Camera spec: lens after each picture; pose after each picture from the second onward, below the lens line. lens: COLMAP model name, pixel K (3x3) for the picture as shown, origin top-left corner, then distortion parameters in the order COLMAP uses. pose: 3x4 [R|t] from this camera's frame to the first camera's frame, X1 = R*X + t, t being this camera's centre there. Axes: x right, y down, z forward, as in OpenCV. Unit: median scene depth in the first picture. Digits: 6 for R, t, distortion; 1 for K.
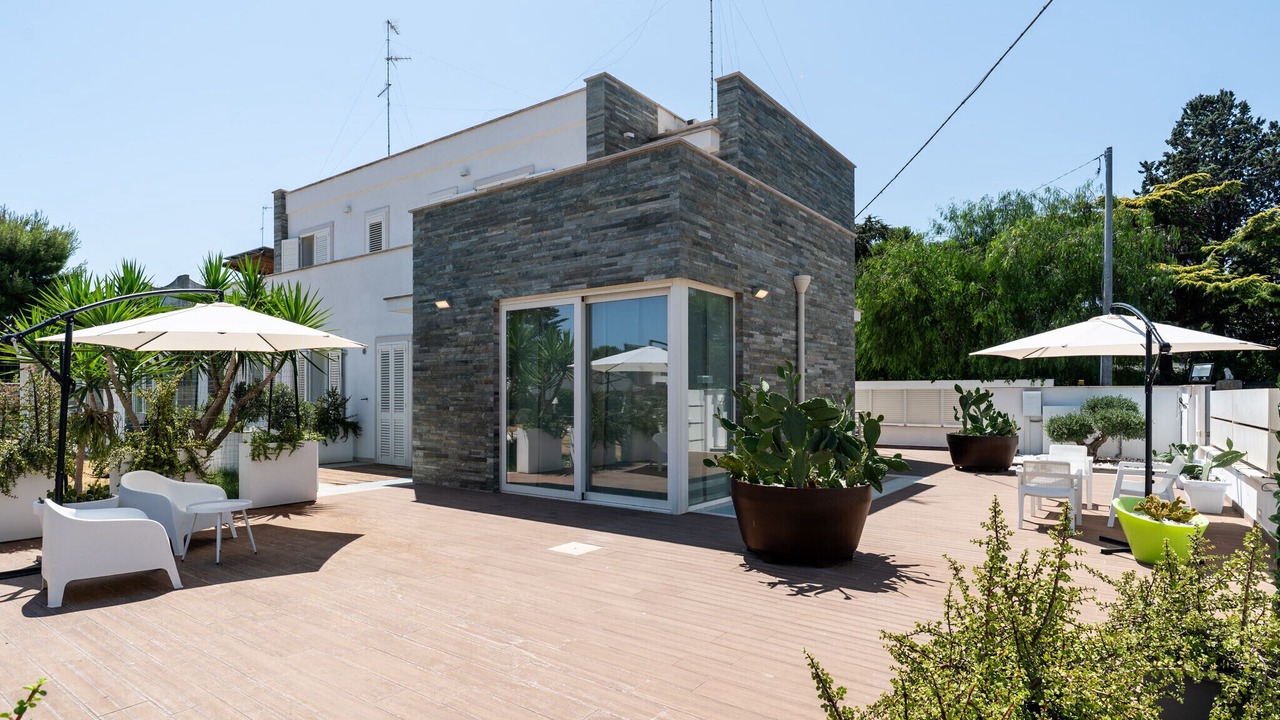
lens RADIAL K [[709.6, 0, 635.1], [0, 709.6, 387.6], [0, 0, 1]] dist [-0.005357, -0.000146]
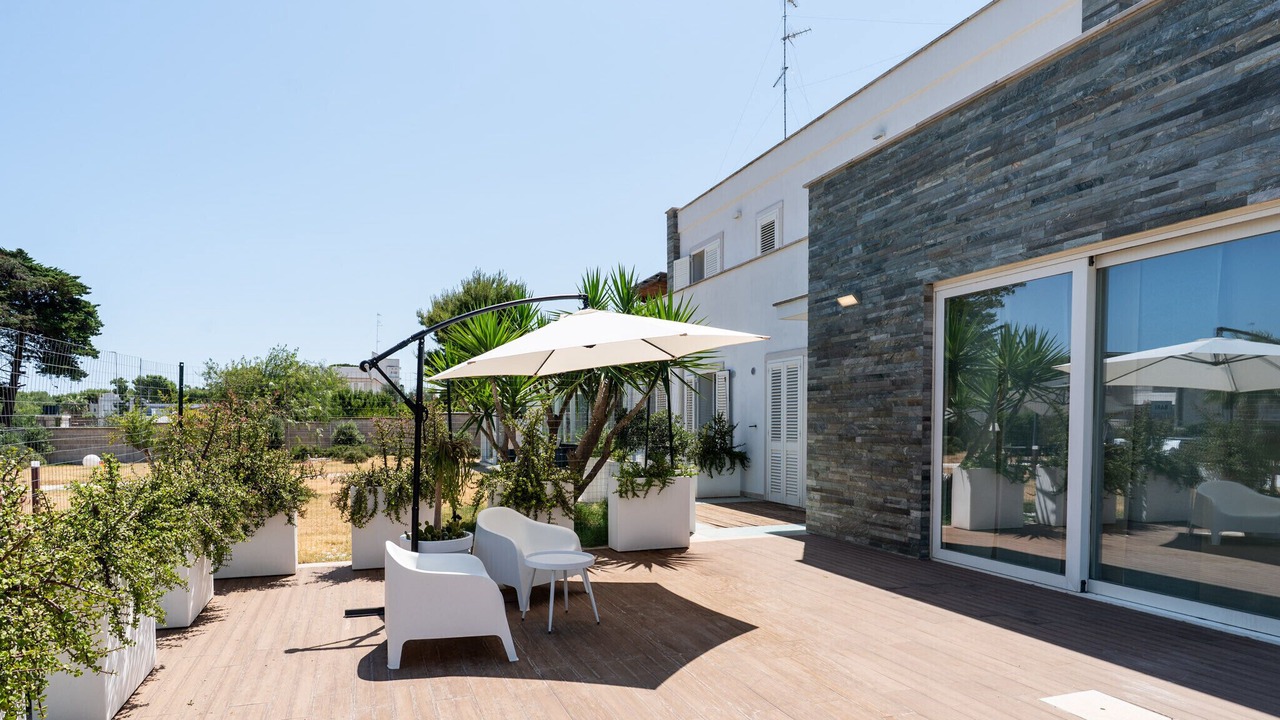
lens RADIAL K [[709.6, 0, 561.6], [0, 709.6, 451.6], [0, 0, 1]] dist [-0.005357, -0.000146]
pose [[0.799226, 0.022904, -0.600594, -0.066616], [0.009865, 0.998639, 0.051210, 0.000991], [0.600950, -0.046853, 0.797912, 0.238704]]
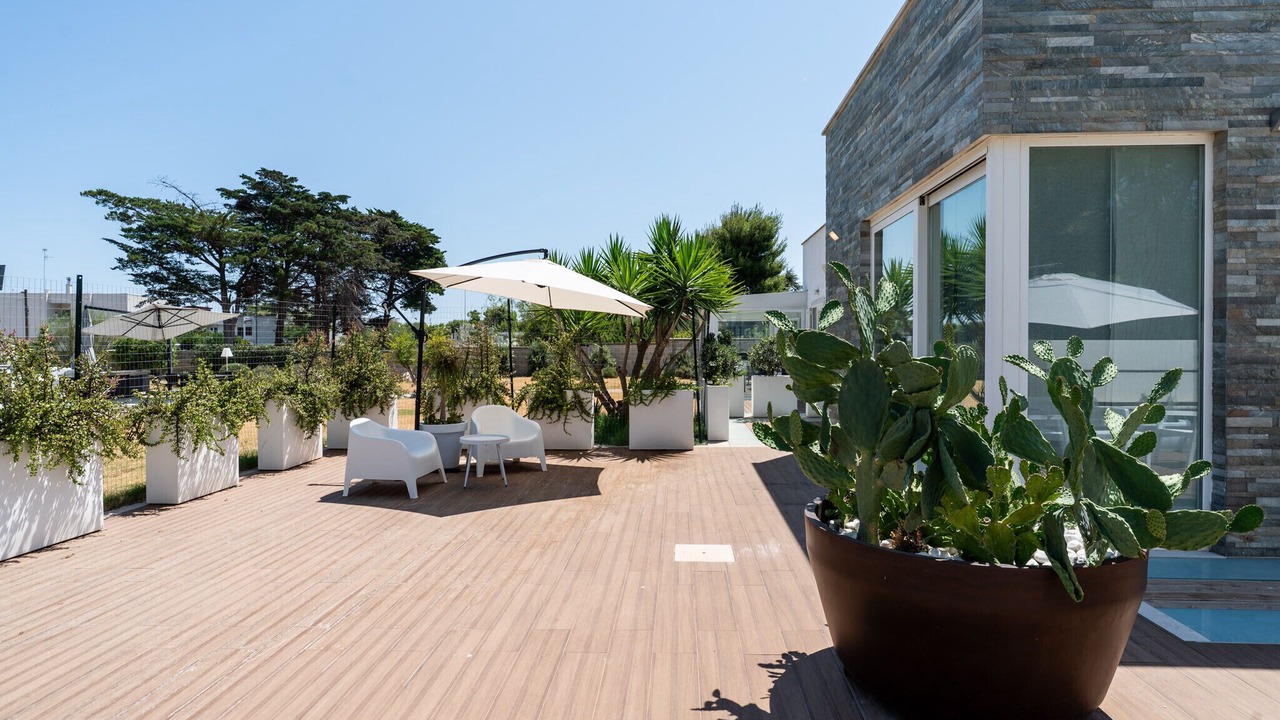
lens RADIAL K [[709.6, 0, 626.7], [0, 709.6, 350.9], [0, 0, 1]] dist [-0.005357, -0.000146]
pose [[0.533105, 0.002416, -0.846046, 0.335902], [0.007834, 0.999939, 0.007792, 0.010732], [0.846013, -0.010782, 0.533053, 0.384835]]
